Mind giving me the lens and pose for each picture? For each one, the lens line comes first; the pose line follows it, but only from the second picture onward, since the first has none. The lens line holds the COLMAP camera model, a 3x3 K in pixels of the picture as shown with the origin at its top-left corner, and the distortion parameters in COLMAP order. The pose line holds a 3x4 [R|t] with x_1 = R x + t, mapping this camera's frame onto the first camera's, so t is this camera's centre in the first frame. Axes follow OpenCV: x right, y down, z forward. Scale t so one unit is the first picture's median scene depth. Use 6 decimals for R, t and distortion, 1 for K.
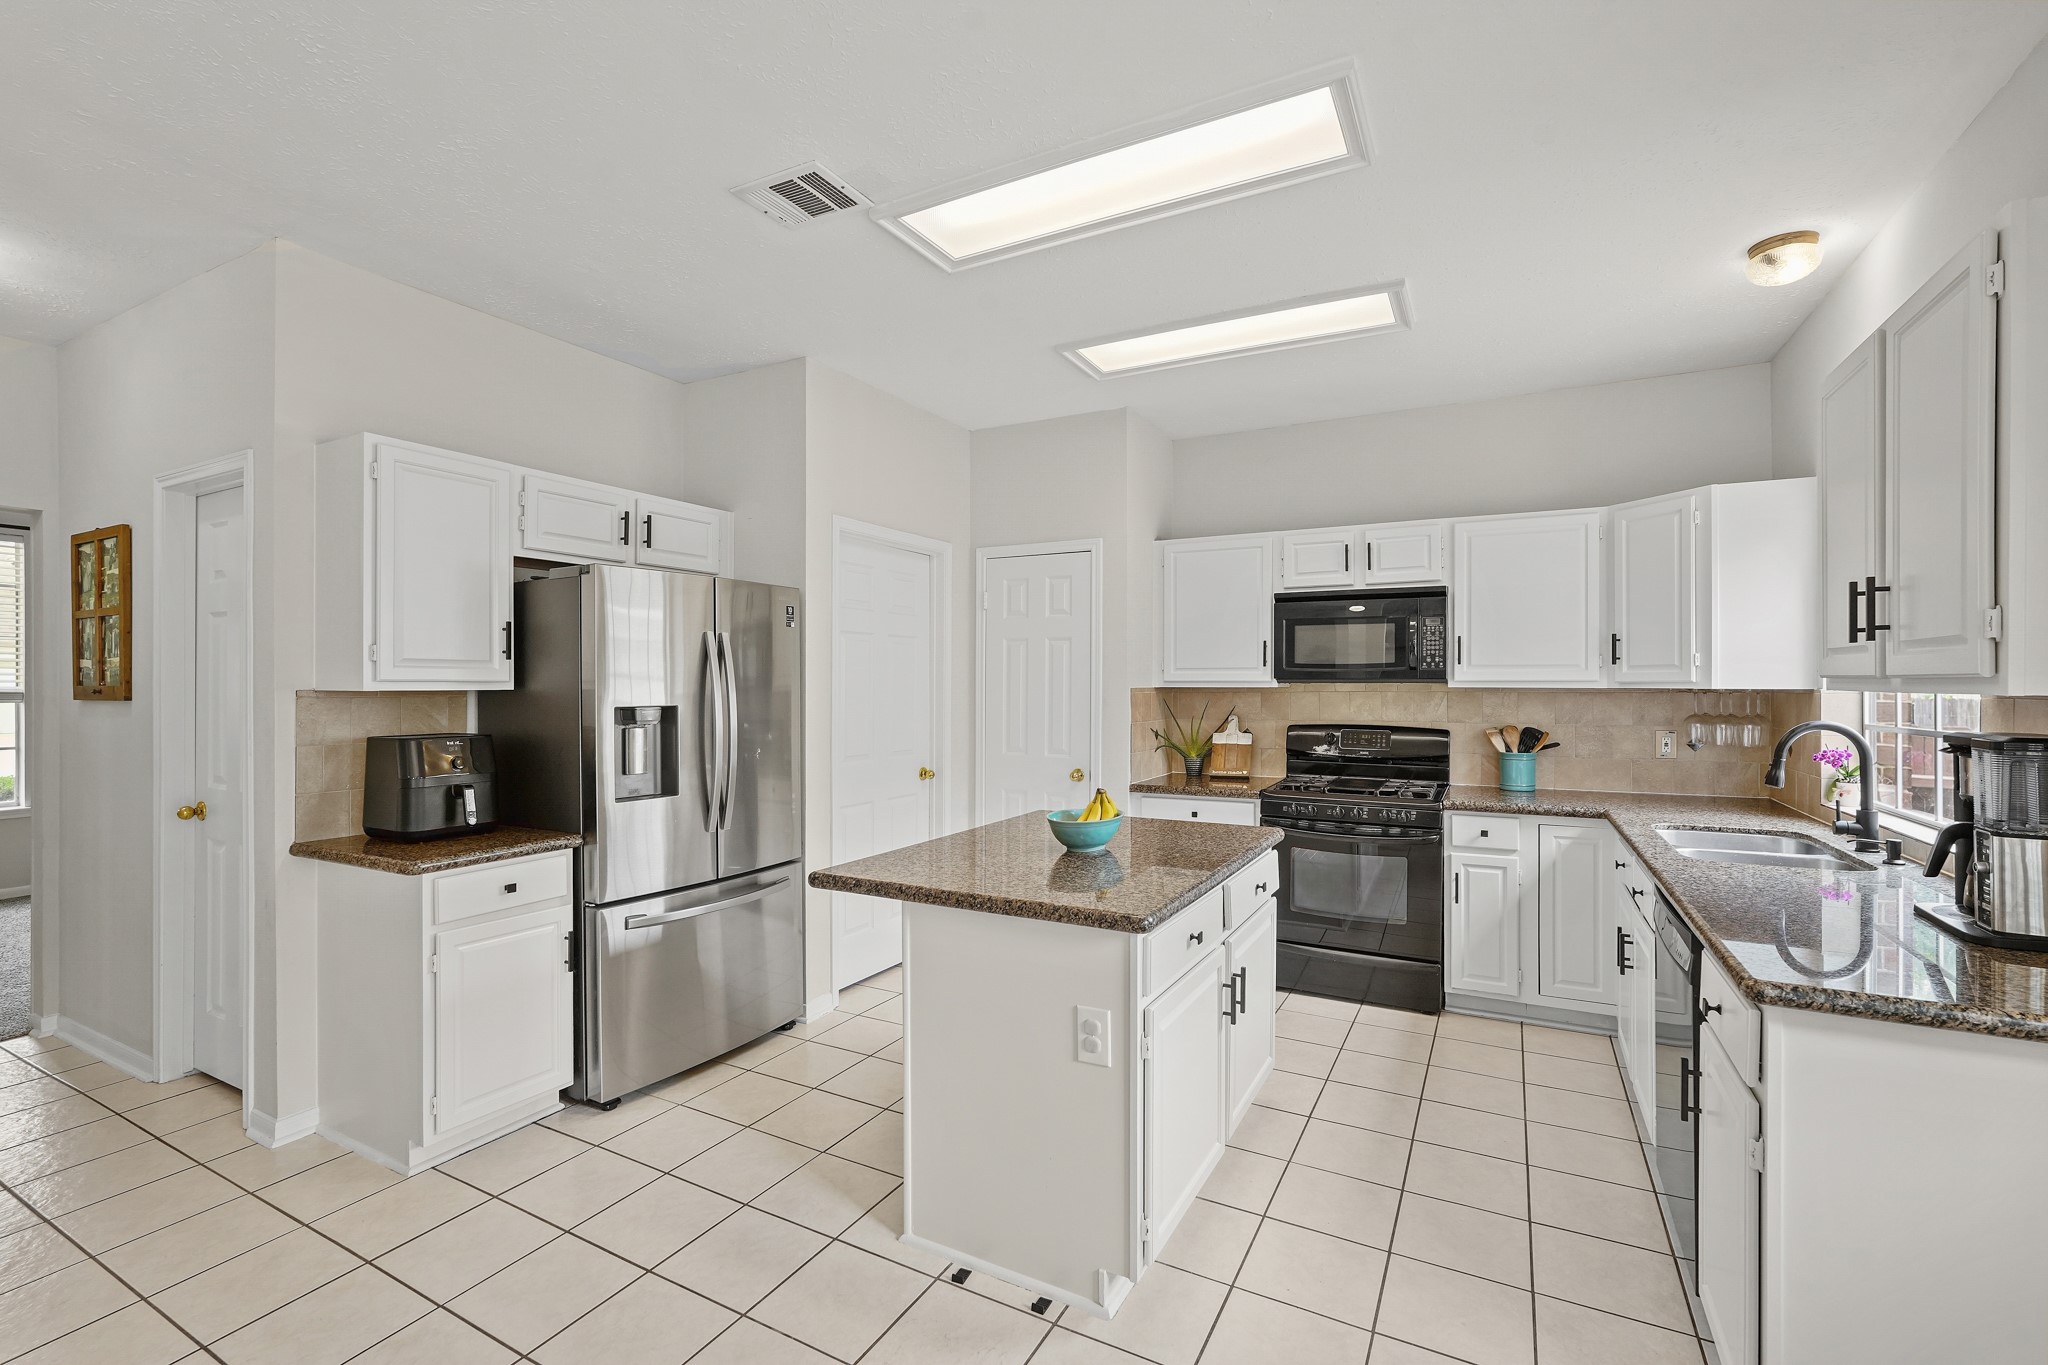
lens RADIAL K [[899.4, 0, 1025.2], [0, 899.4, 684.1], [0, 0, 1]] dist [-0.018740, 0.007959]
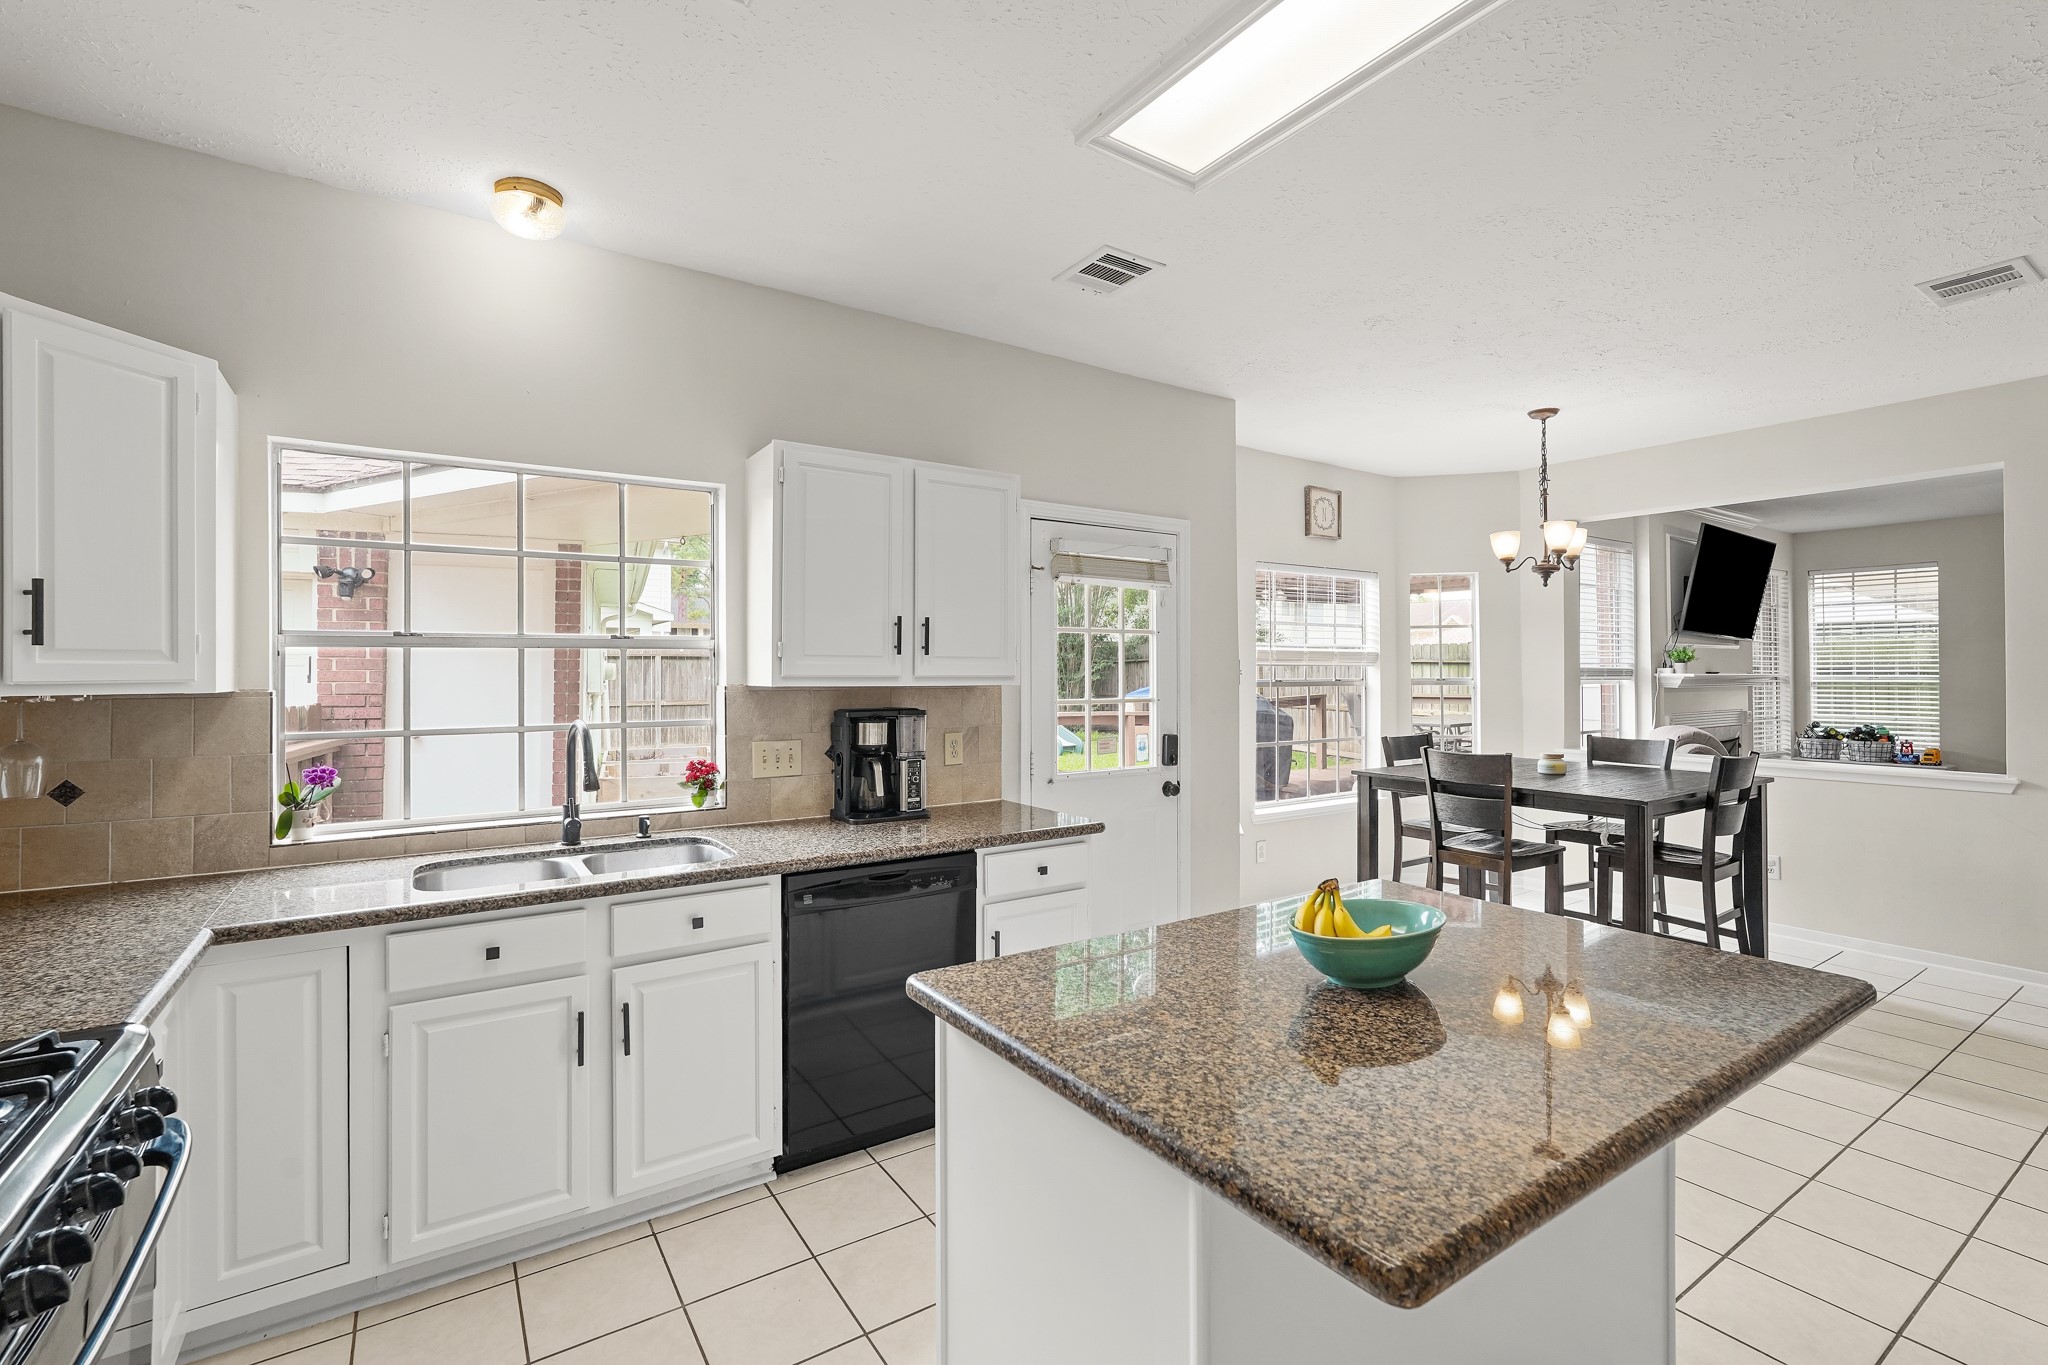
lens RADIAL K [[899.4, 0, 1019.0], [0, 899.4, 659.8], [0, 0, 1]] dist [-0.018740, 0.007959]
pose [[-0.880851, 0.009671, 0.473294, -0.005469], [0.002352, 0.999868, -0.016055, -0.005897], [-0.473387, -0.013029, -0.880758, 1.193134]]
